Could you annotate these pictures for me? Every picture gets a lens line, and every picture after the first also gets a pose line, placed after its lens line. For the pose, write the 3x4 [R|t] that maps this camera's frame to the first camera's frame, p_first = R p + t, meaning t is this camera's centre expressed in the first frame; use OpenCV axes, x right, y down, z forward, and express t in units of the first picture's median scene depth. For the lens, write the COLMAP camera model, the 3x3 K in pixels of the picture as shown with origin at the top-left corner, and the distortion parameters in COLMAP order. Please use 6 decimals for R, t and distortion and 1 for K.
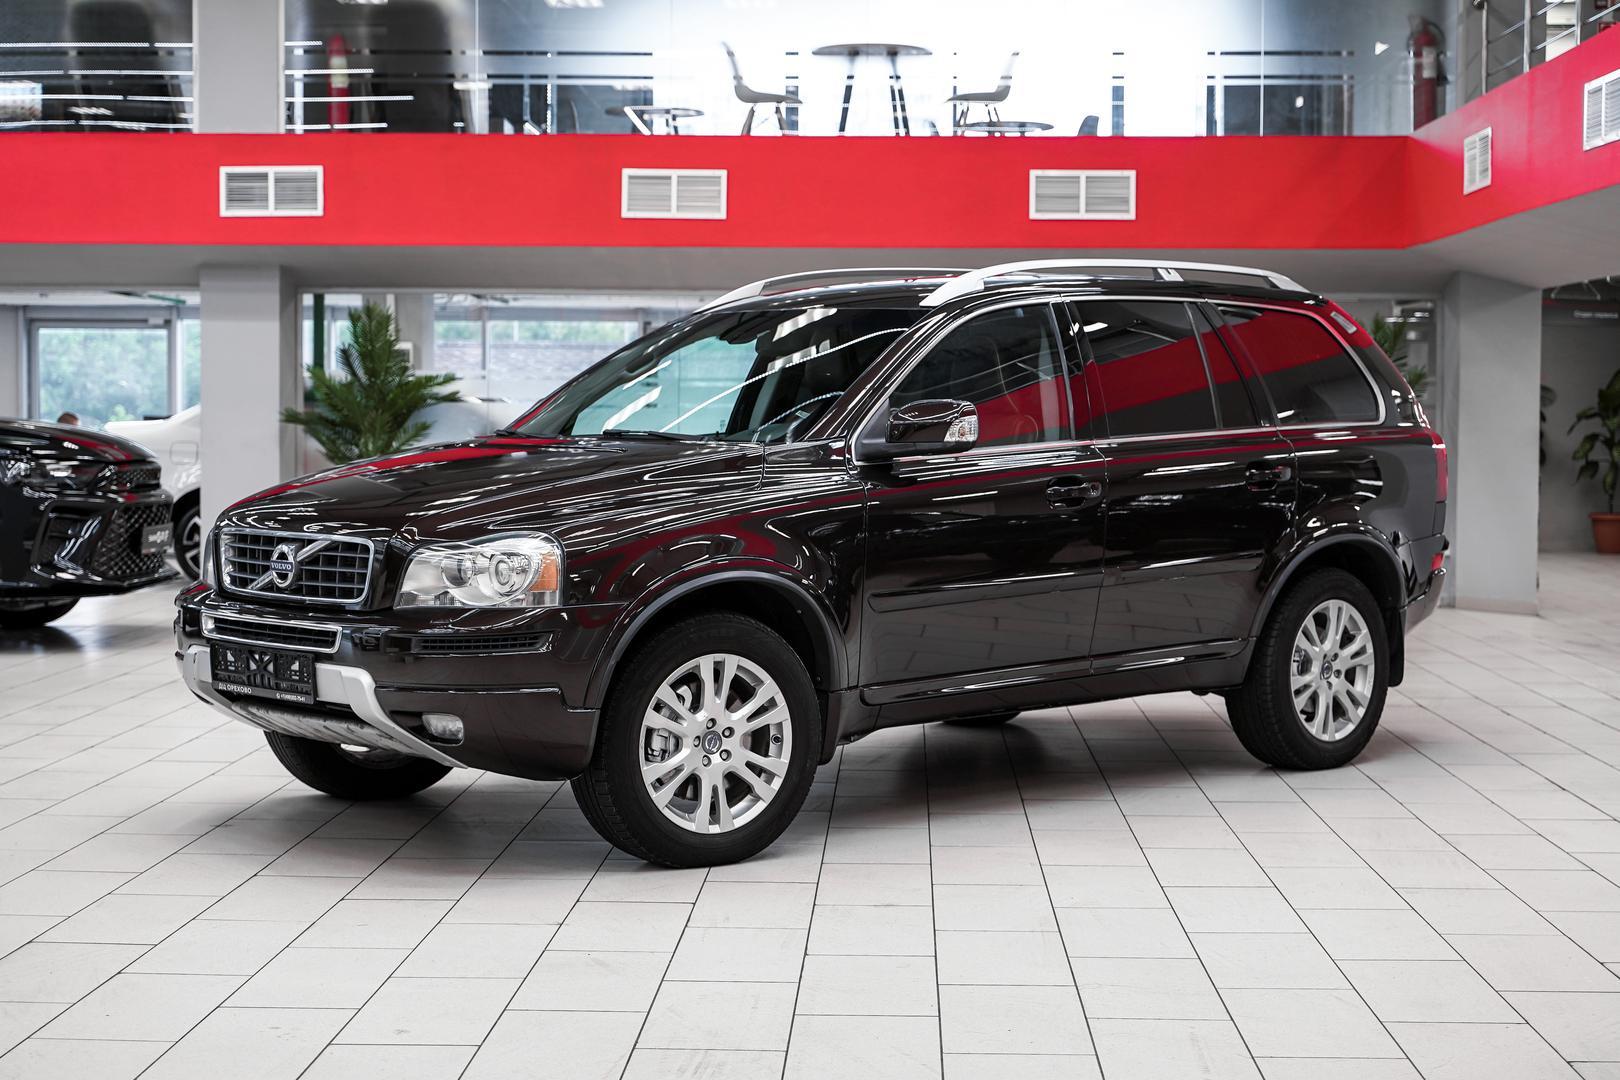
lens RADIAL K [[2454.2, 0, 810.0], [0, 2454.2, 540.0], [0, 0, 1]] dist [0.009018, 0.059816]
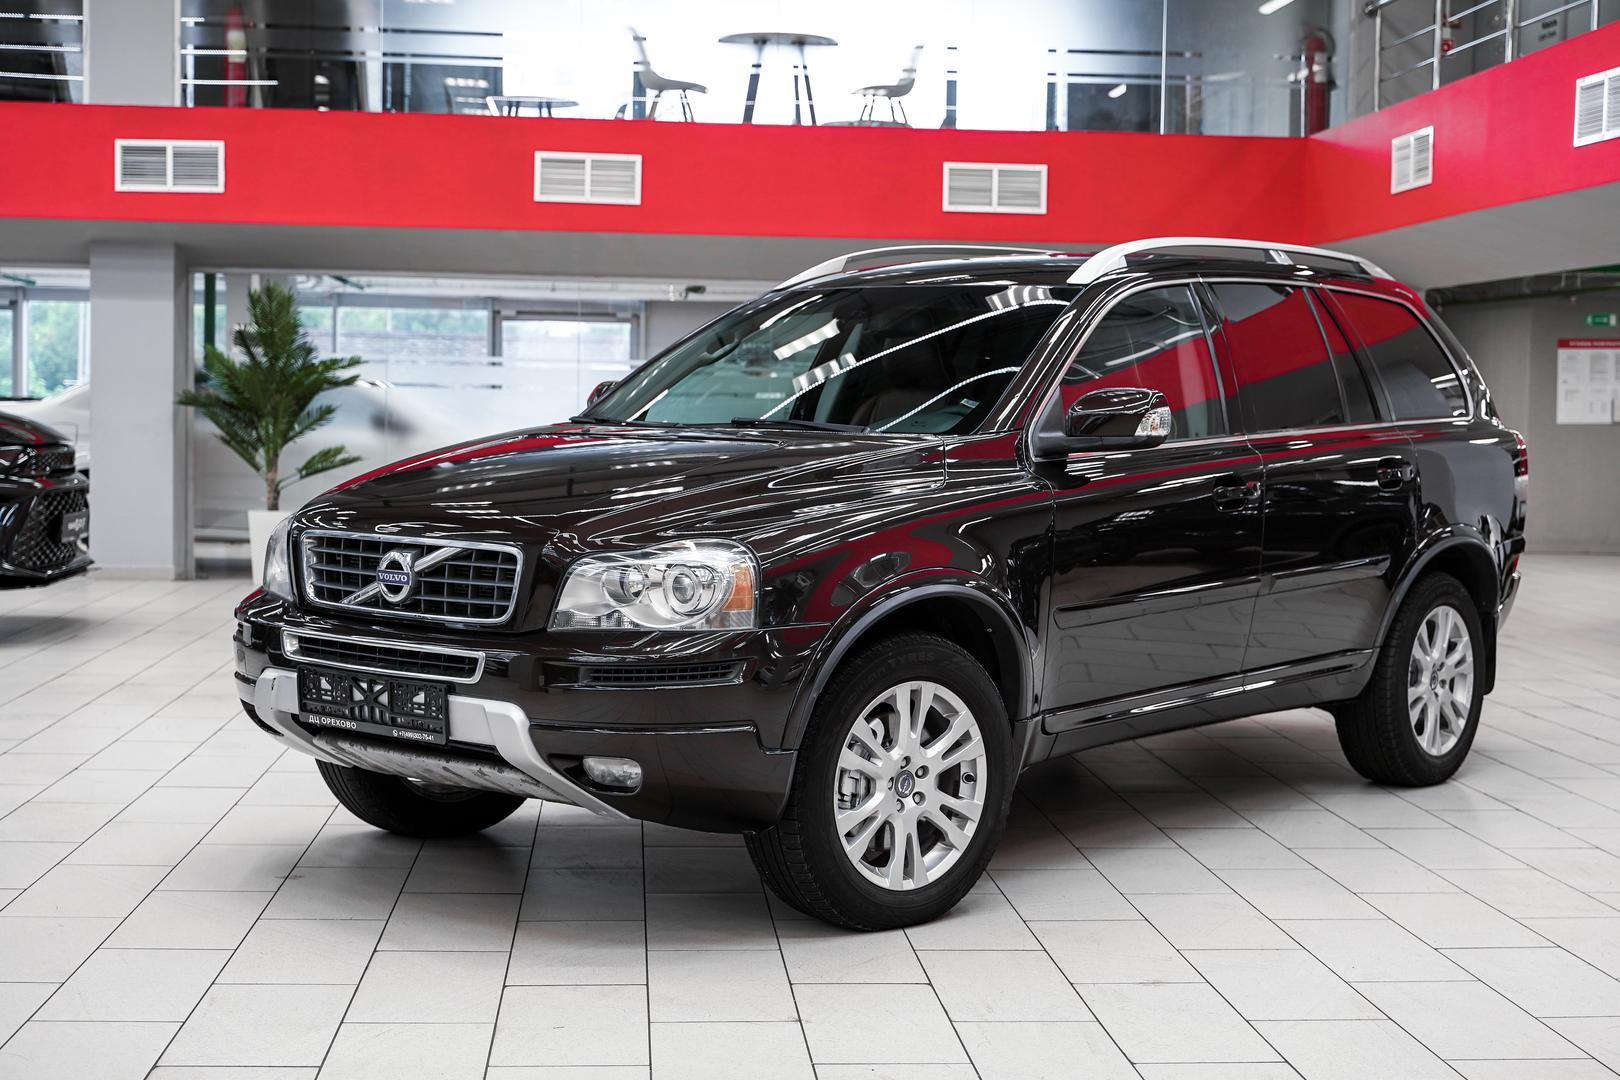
lens RADIAL K [[2216.7, 0, 806.3], [0, 2216.7, 560.9], [0, 0, 1]] dist [0.005000, -0.015162]
pose [[0.993451, 0.003098, 0.114216, -0.068748], [-0.005348, 0.999797, 0.019404, -0.004437], [-0.114133, -0.019888, 0.993266, 0.098409]]
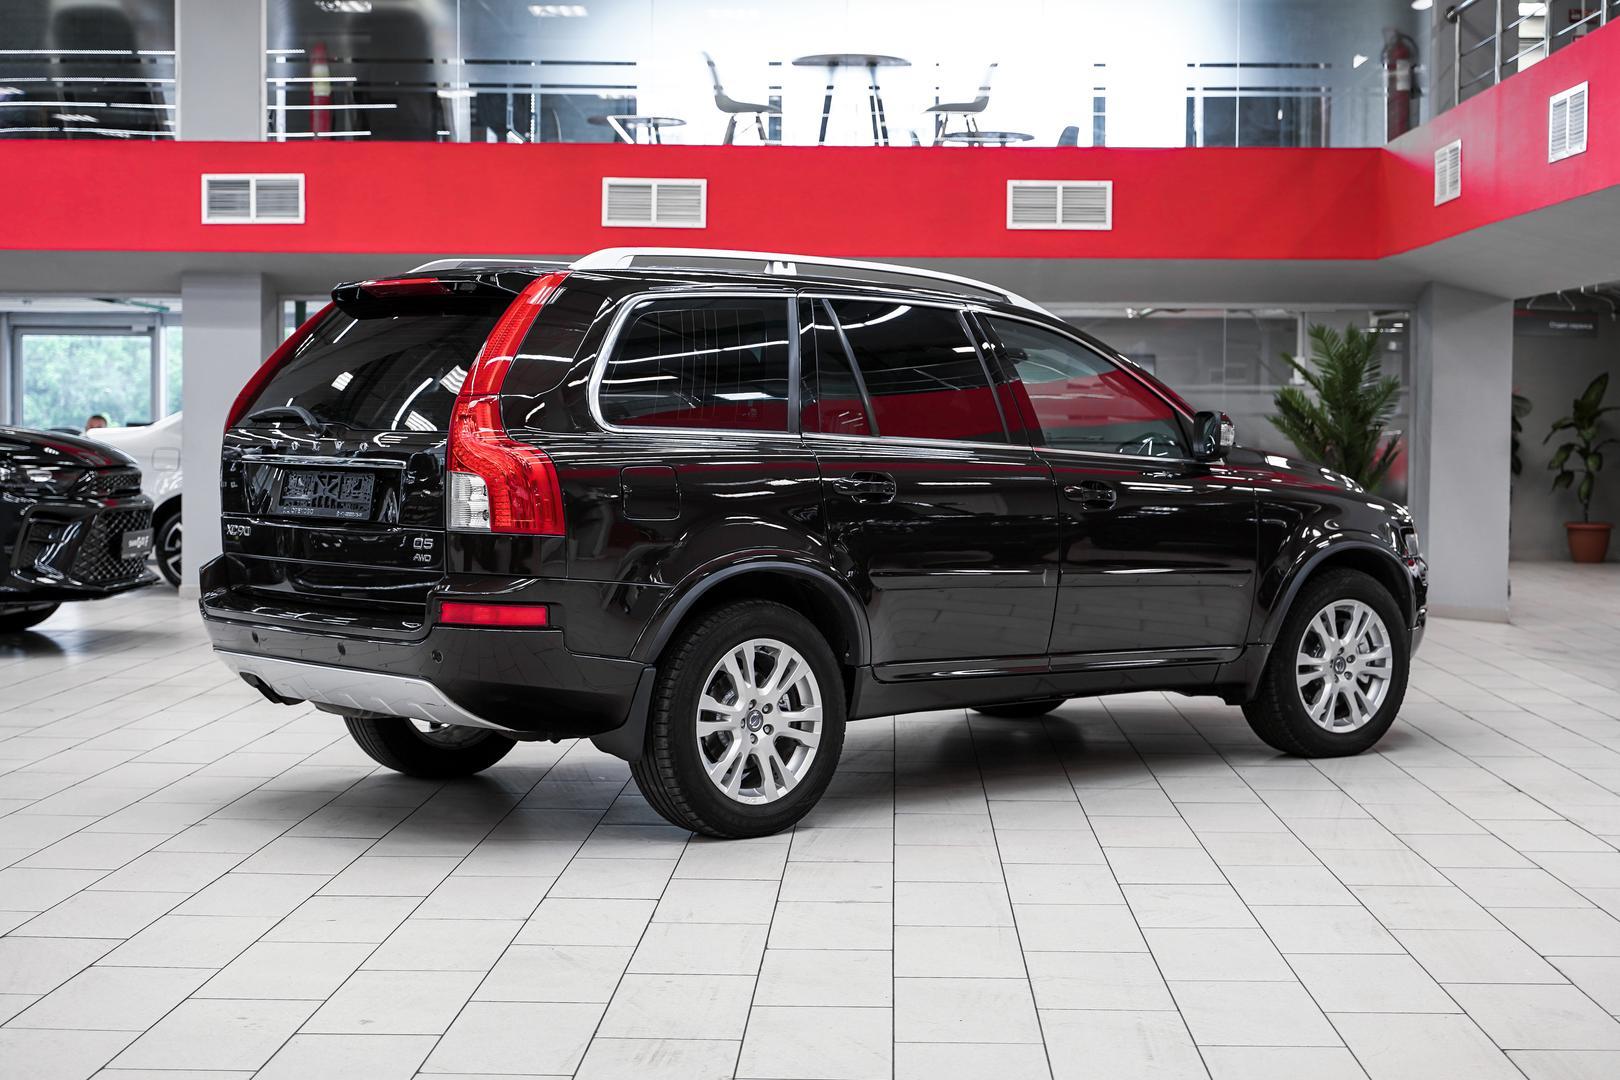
lens RADIAL K [[2452.7, 0, 825.7], [0, 2452.7, 558.0], [0, 0, 1]] dist [0.012655, 0.012786]
pose [[0.999939, 0.001727, 0.010903, 0.004190], [-0.001764, 0.999993, 0.003407, 0.001100], [-0.010897, -0.003426, 0.999935, -0.006913]]
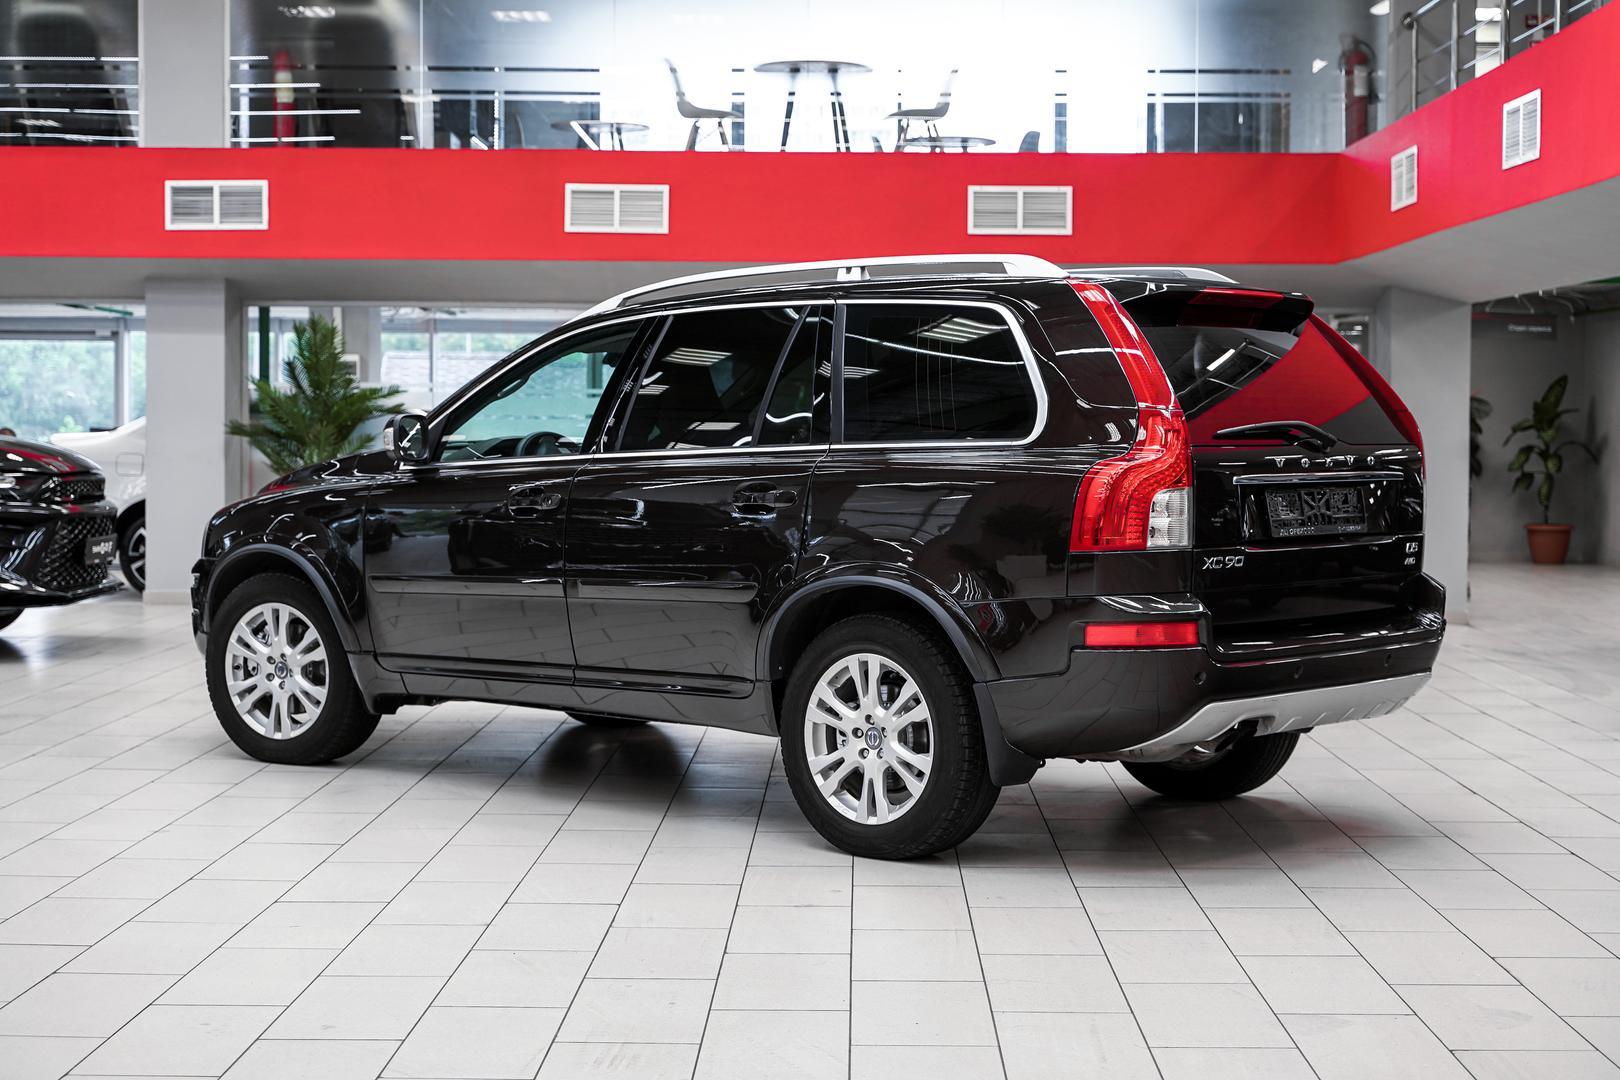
lens RADIAL K [[2454.2, 0, 810.0], [0, 2454.2, 540.0], [0, 0, 1]] dist [0.009018, 0.059816]
pose [[0.999828, -0.000460, 0.018528, 0.005347], [0.000545, 0.999989, -0.004567, 0.000143], [-0.018525, 0.004576, 0.999818, -0.011254]]
